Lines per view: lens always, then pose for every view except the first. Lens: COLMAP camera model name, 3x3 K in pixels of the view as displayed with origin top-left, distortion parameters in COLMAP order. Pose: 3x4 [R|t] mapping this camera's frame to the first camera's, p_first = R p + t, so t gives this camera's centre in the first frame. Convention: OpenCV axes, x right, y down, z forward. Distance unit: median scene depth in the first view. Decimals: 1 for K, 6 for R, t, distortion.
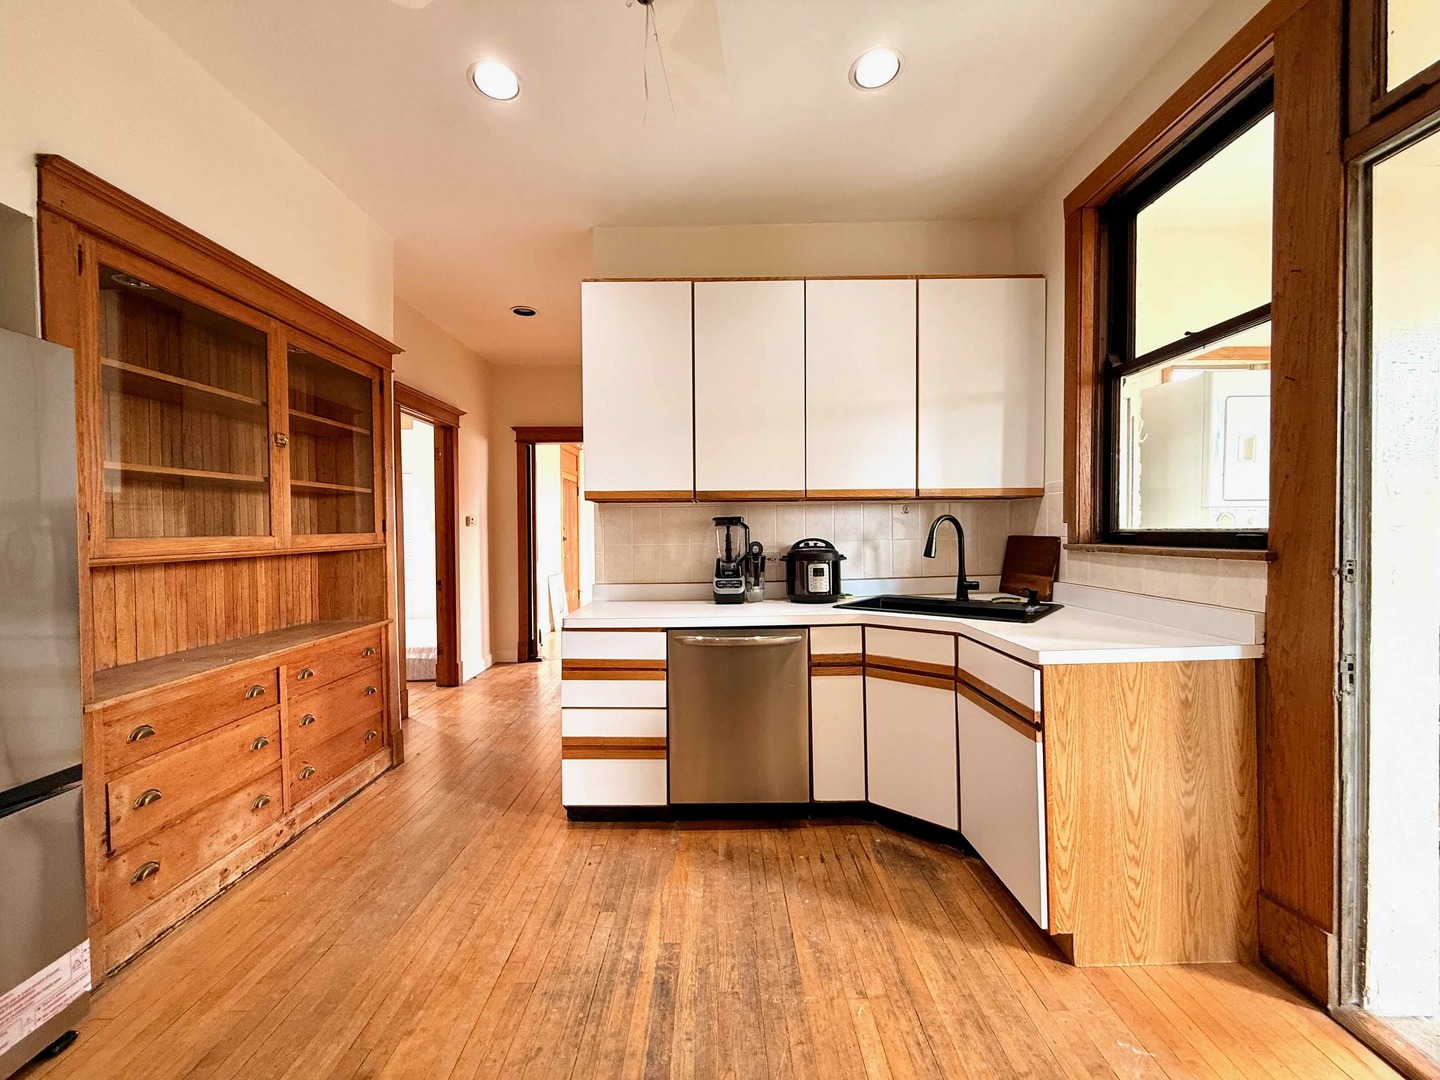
lens RADIAL K [[573.3, 0, 715.8], [0, 573.3, 538.3], [0, 0, 1]] dist [0.000403, -0.000051]
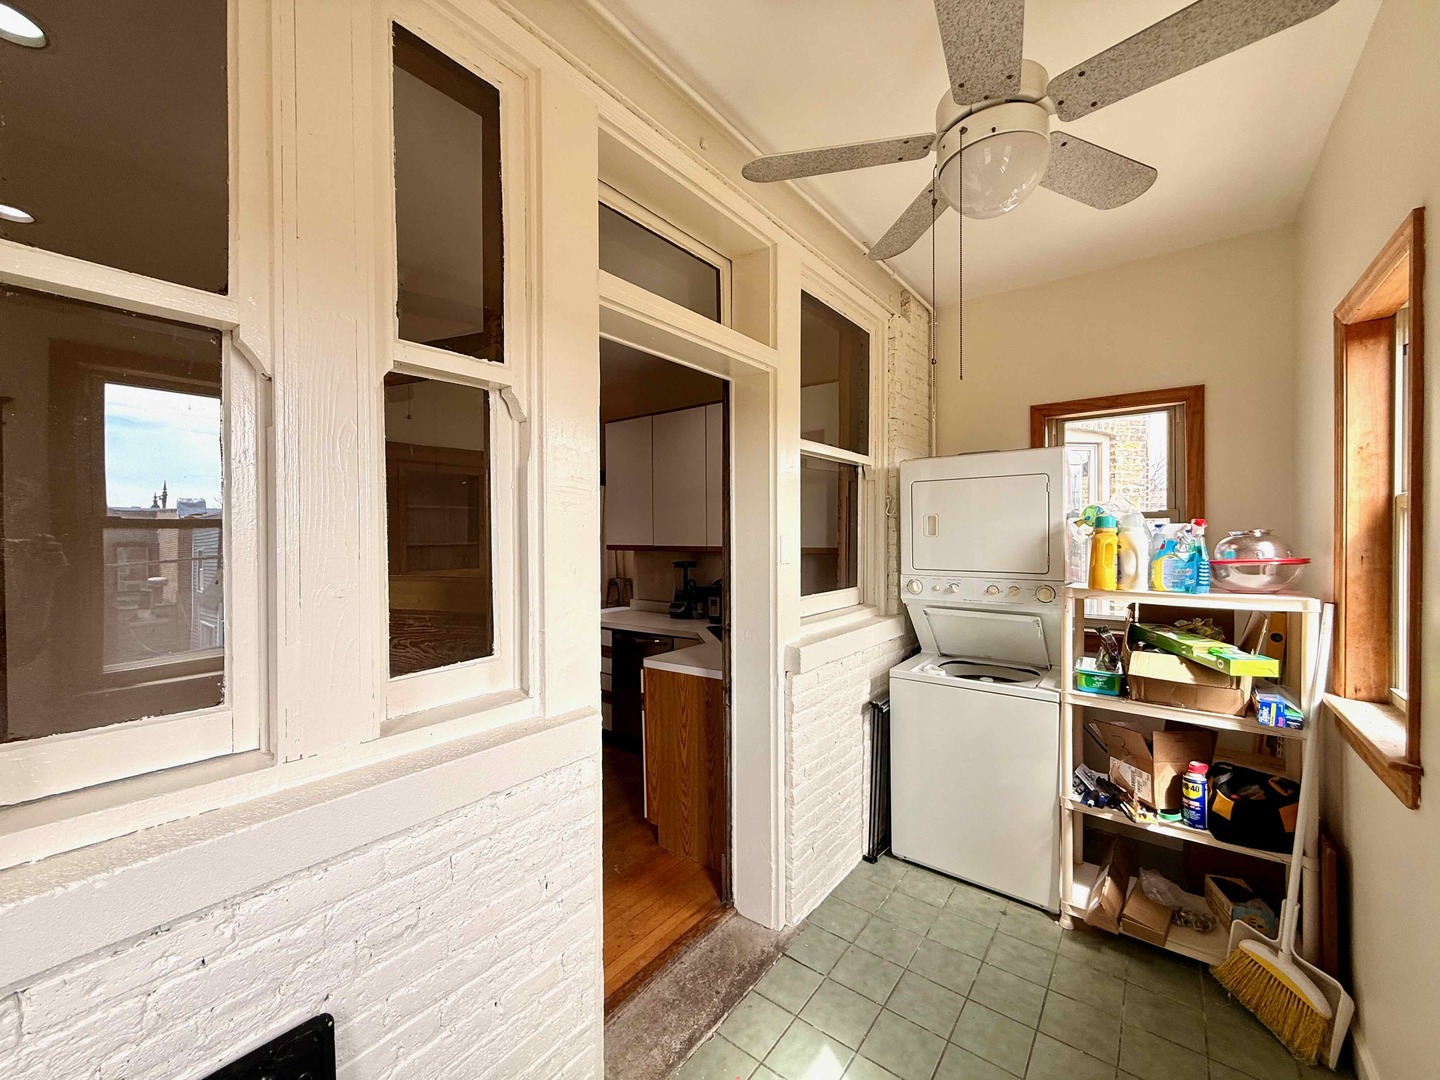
lens RADIAL K [[573.3, 0, 715.8], [0, 573.3, 538.3], [0, 0, 1]] dist [0.000403, -0.000051]
pose [[0.788454, 0.010700, -0.615000, 1.219200], [-0.013614, 0.999907, -0.000056, -0.118135], [0.614943, 0.008417, 0.788527, -0.172116]]
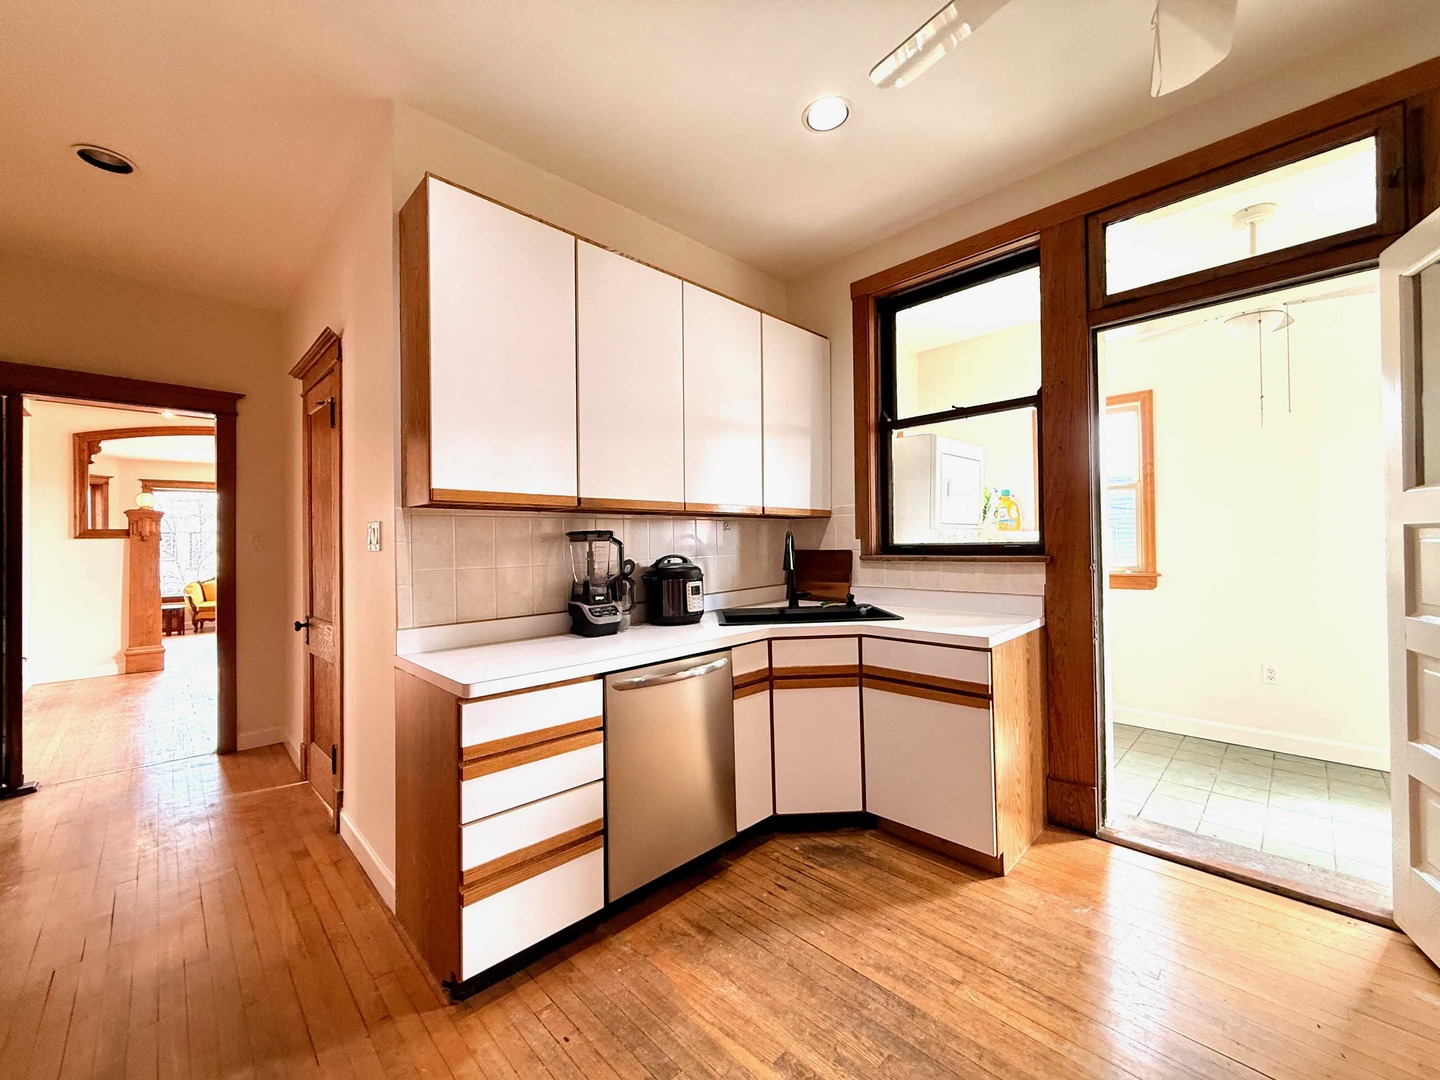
lens RADIAL K [[573.3, 0, 715.8], [0, 573.3, 538.3], [0, 0, 1]] dist [0.000403, -0.000051]
pose [[0.715211, 0.004041, 0.698897, -0.514477], [0.019191, 0.999493, -0.025419, -0.002260], [-0.698645, 0.031593, 0.714771, 0.338211]]
